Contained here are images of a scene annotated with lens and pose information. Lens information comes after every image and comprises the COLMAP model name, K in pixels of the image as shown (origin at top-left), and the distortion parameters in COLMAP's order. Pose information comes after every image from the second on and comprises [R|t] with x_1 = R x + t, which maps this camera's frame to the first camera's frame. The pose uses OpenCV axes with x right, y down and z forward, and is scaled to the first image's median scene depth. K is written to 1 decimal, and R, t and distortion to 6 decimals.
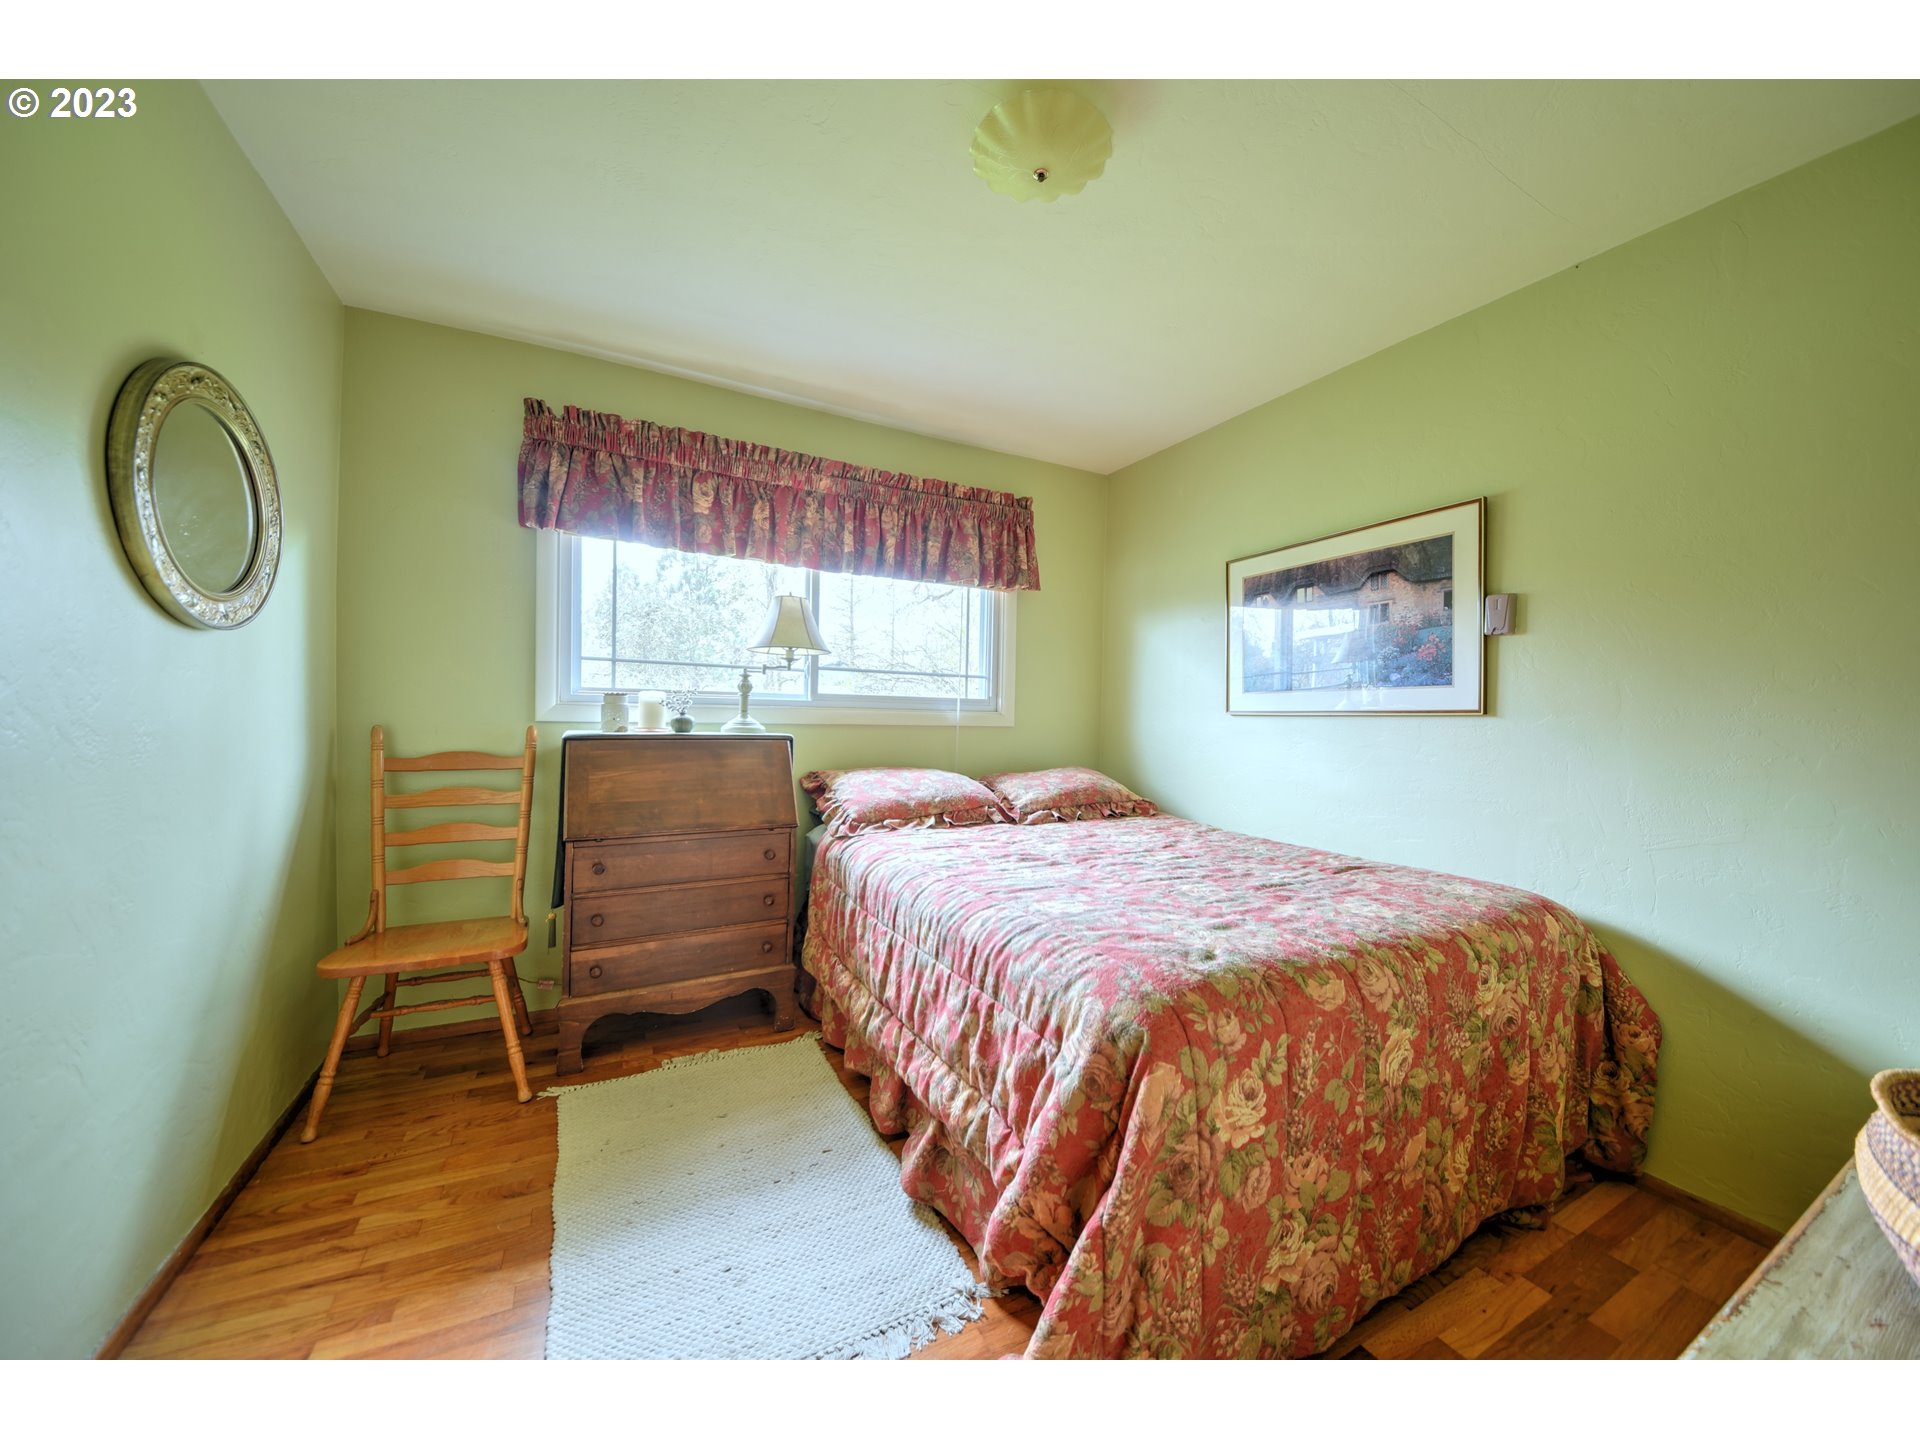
lens RADIAL K [[687.0, 0, 982.2], [0, 687.0, 743.4], [0, 0, 1]] dist [0.001219, -0.010307]
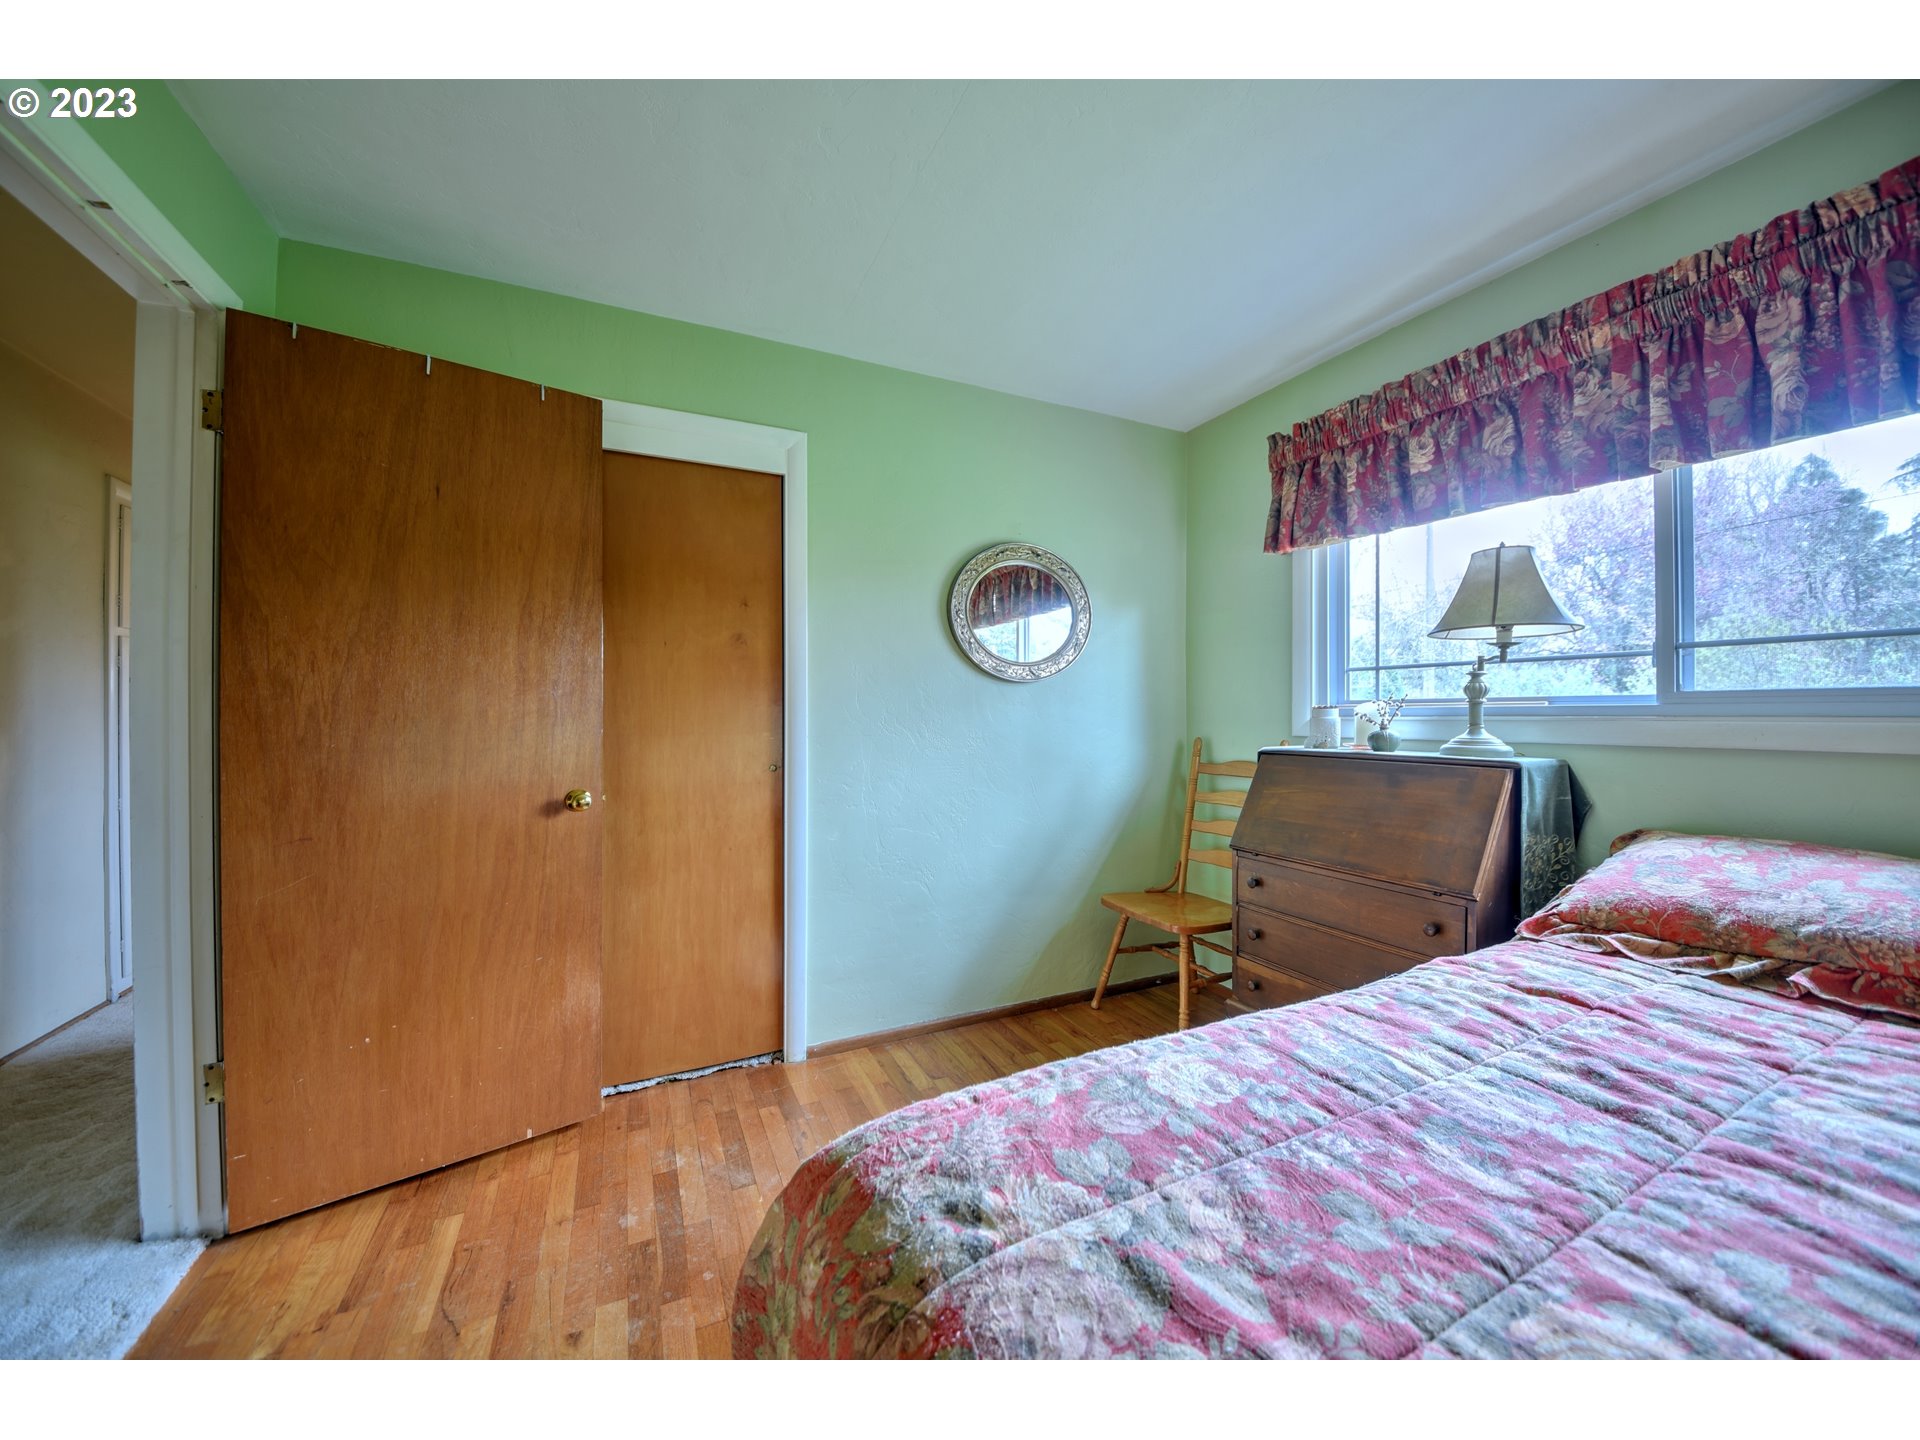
lens RADIAL K [[781.4, 0, 1004.9], [0, 781.4, 723.7], [0, 0, 1]] dist [0.000338, -0.011801]
pose [[-0.090682, -0.005598, -0.995864, 0.517974], [-0.039808, 0.999205, -0.001992, -0.027970], [0.995084, 0.039463, -0.090833, 0.616183]]
